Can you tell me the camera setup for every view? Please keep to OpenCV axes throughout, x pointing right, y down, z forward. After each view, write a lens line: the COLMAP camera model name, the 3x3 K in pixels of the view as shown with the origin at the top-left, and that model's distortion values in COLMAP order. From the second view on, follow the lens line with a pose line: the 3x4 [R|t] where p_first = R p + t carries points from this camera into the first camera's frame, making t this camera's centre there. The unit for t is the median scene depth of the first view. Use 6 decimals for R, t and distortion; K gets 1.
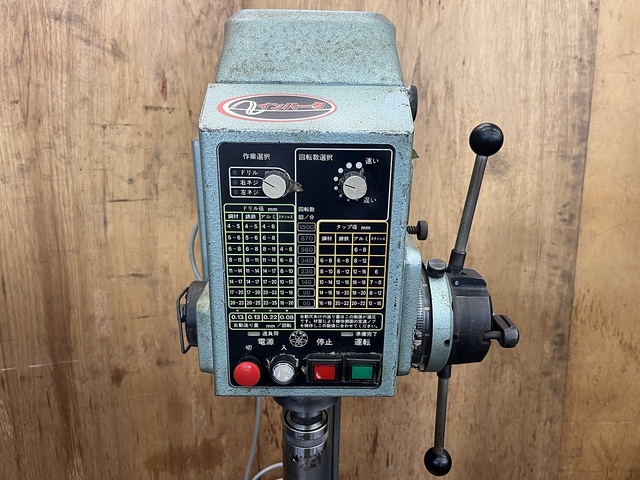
lens RADIAL K [[491.0, 0, 322.3], [0, 491.0, 243.4], [0, 0, 1]] dist [0.044551, -0.074688]
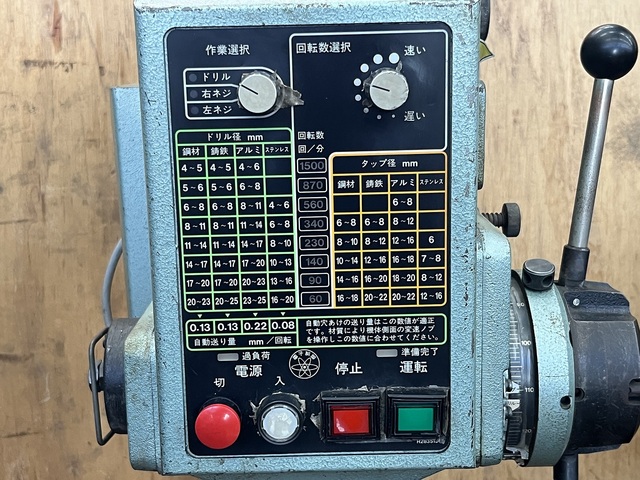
lens RADIAL K [[913.6, 0, 316.6], [0, 913.6, 238.9], [0, 0, 1]] dist [0.044716, 0.000000]
pose [[0.999202, -0.035814, -0.017697, -0.008683], [0.033408, 0.992043, -0.121385, 0.172489], [0.021903, 0.120697, 0.992448, -0.094730]]
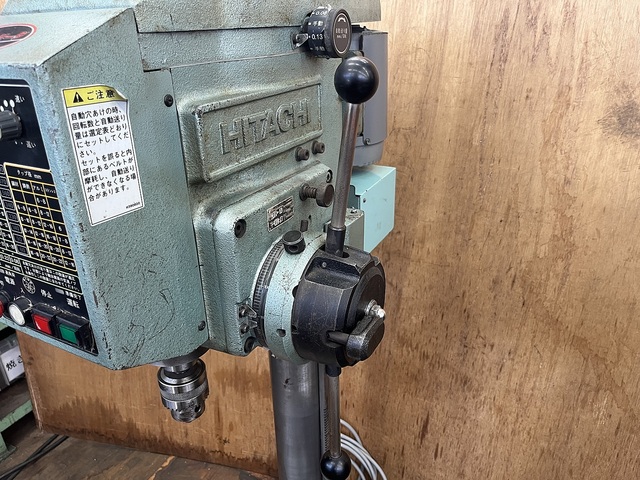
lens RADIAL K [[491.0, 0, 324.3], [0, 491.0, 241.2], [0, 0, 1]] dist [0.044551, -0.074688]
pose [[0.872082, 0.168452, -0.459452, 0.860438], [-0.119081, 0.983714, 0.134638, -0.087841], [0.474649, -0.062703, 0.877939, 0.412910]]
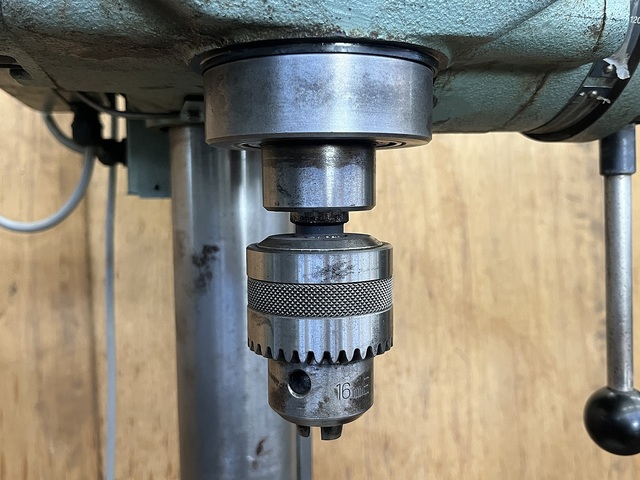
lens RADIAL K [[575.6, 0, 319.1], [0, 575.6, 239.7], [0, 0, 1]] dist [-0.000155, -0.022718]
pose [[0.971618, -0.047305, 0.231778, -0.119382], [0.100488, 0.969541, -0.223368, 0.584444], [-0.214152, 0.240319, 0.946776, 0.978121]]
